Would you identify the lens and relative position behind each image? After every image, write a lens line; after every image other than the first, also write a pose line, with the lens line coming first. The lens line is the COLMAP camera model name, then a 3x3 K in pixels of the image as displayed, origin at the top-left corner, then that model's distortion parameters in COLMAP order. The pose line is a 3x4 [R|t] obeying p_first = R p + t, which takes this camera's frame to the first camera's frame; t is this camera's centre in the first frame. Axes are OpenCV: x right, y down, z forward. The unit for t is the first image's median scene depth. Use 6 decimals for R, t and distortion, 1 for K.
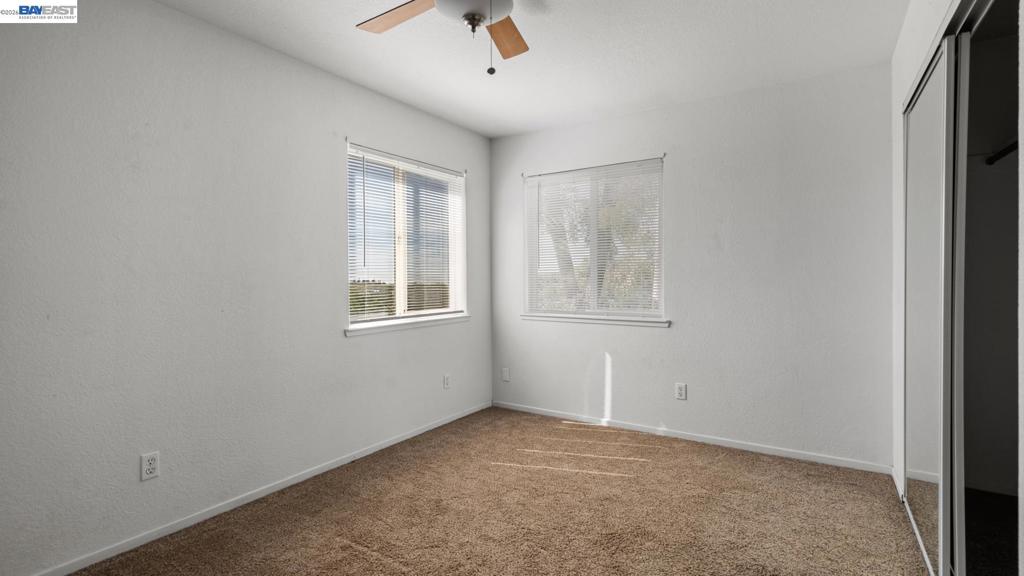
lens RADIAL K [[466.4, 0, 512.0], [0, 466.4, 288.0], [0, 0, 1]] dist [0.000181, 0.000210]
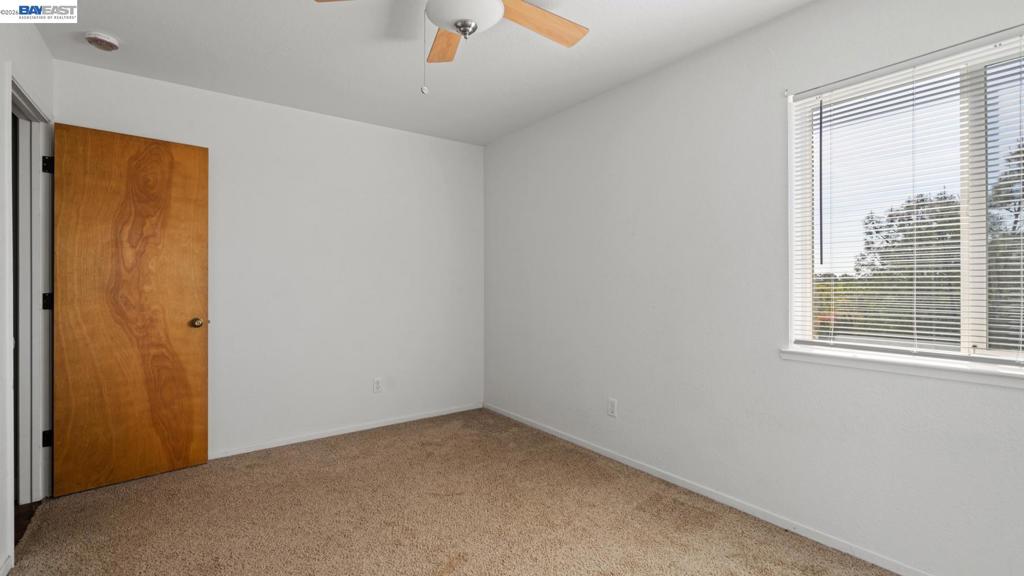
lens RADIAL K [[466.4, 0, 512.0], [0, 466.4, 288.0], [0, 0, 1]] dist [0.000181, 0.000210]
pose [[-0.350588, 0.020806, -0.936299, 0.608564], [-0.017783, 0.999425, 0.028868, -0.027924], [0.936361, 0.026771, -0.350017, 1.045430]]
